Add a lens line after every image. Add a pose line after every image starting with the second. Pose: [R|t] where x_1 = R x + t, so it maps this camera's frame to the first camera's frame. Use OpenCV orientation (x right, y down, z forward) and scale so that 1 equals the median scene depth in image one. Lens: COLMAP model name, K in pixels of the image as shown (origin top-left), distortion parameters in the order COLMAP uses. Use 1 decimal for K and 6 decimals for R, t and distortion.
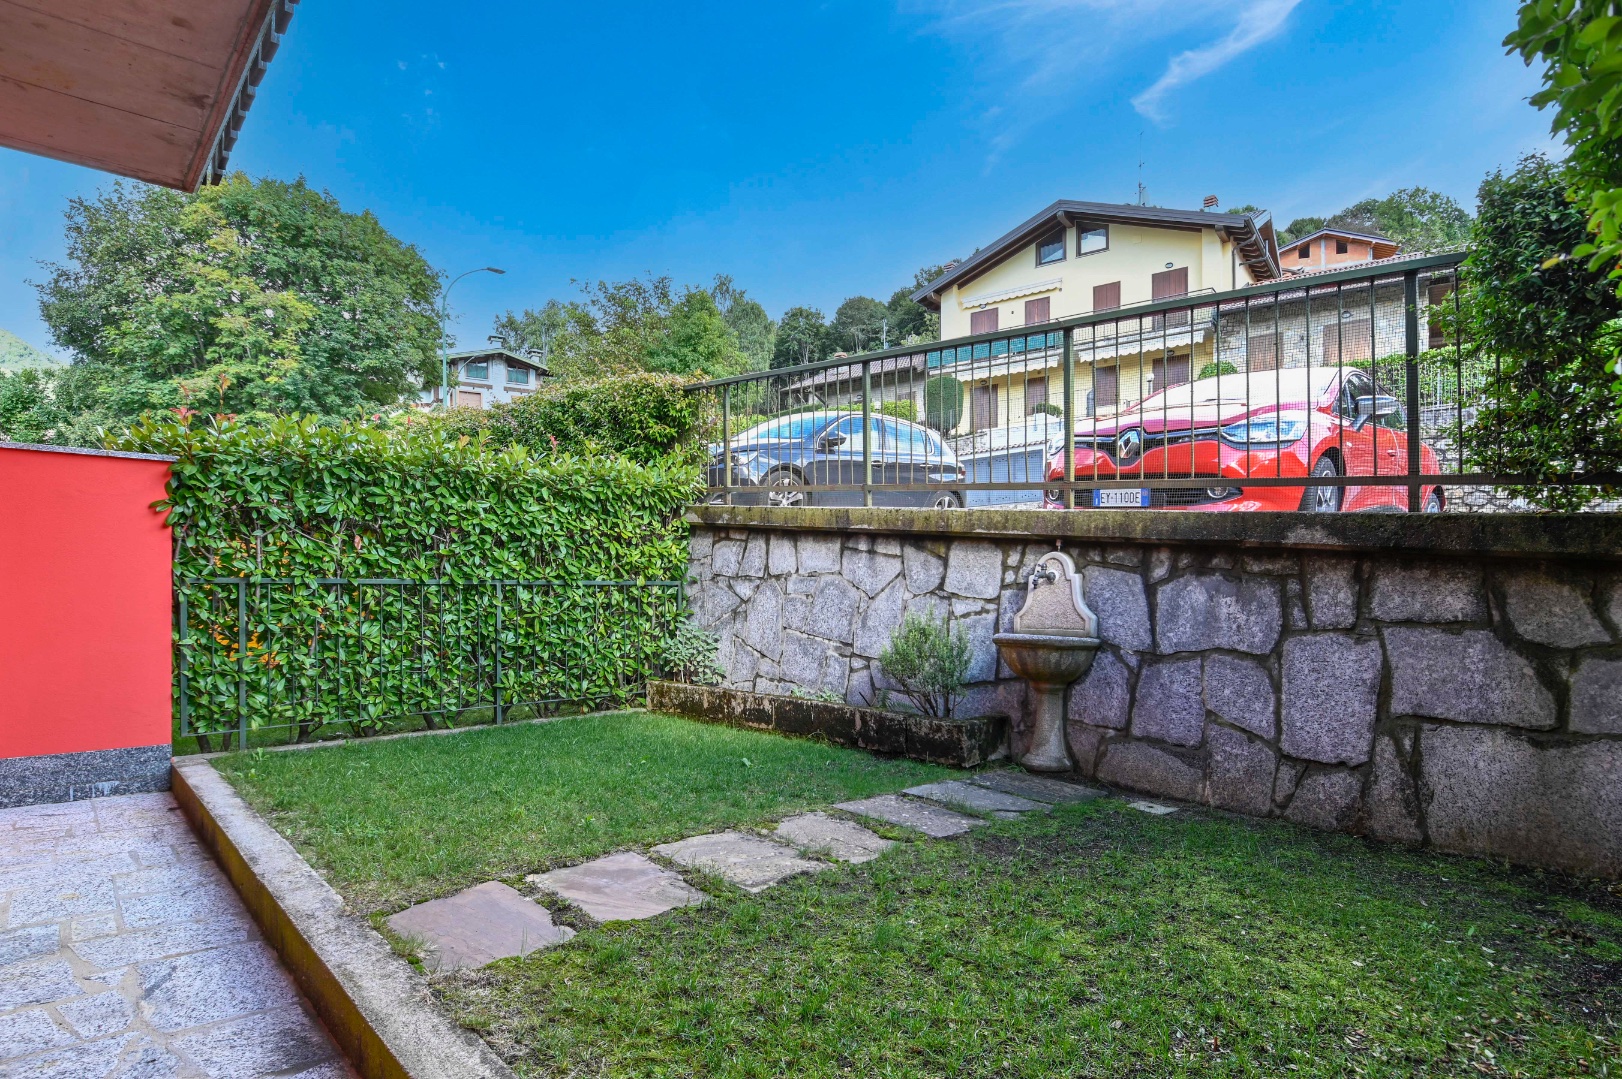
lens RADIAL K [[899.4, 0, 814.1], [0, 899.4, 599.1], [0, 0, 1]] dist [0.048657, -0.035464]
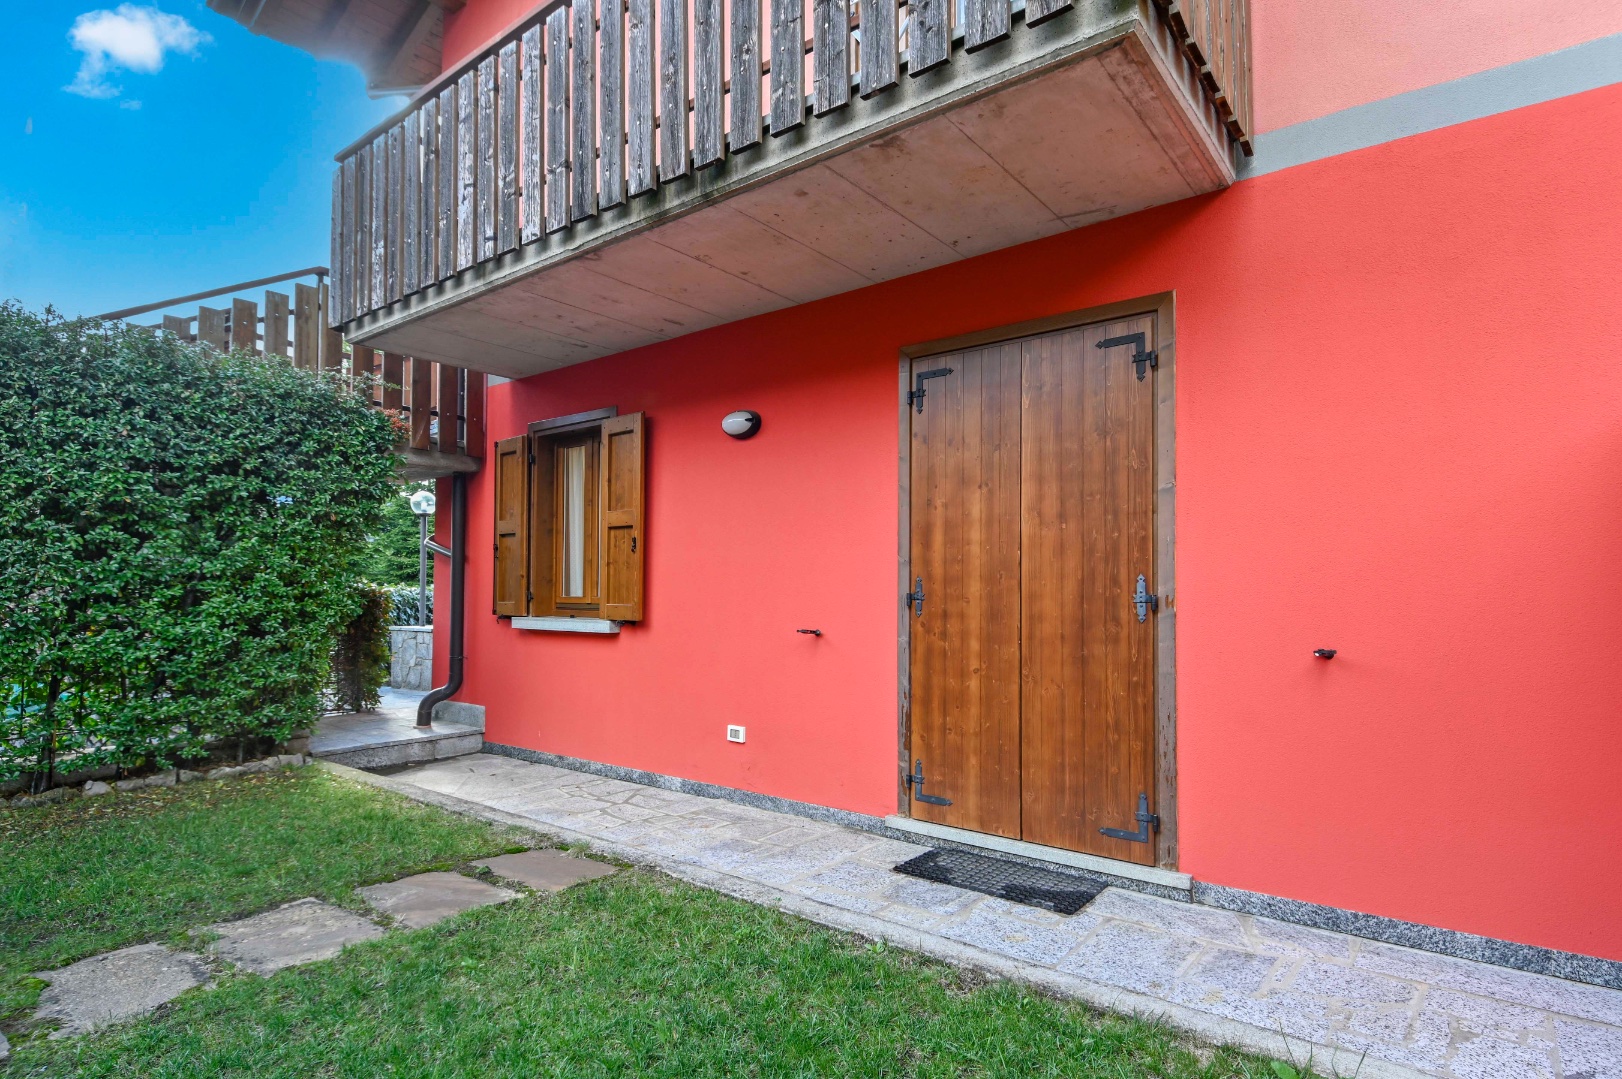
lens RADIAL K [[846.7, 0, 812.9], [0, 846.7, 569.7], [0, 0, 1]] dist [0.016246, -0.027165]
pose [[-0.984897, -0.006009, -0.173039, -0.477216], [-0.003060, 0.999846, -0.017301, -0.067386], [0.173116, -0.016510, -0.984763, 2.061368]]
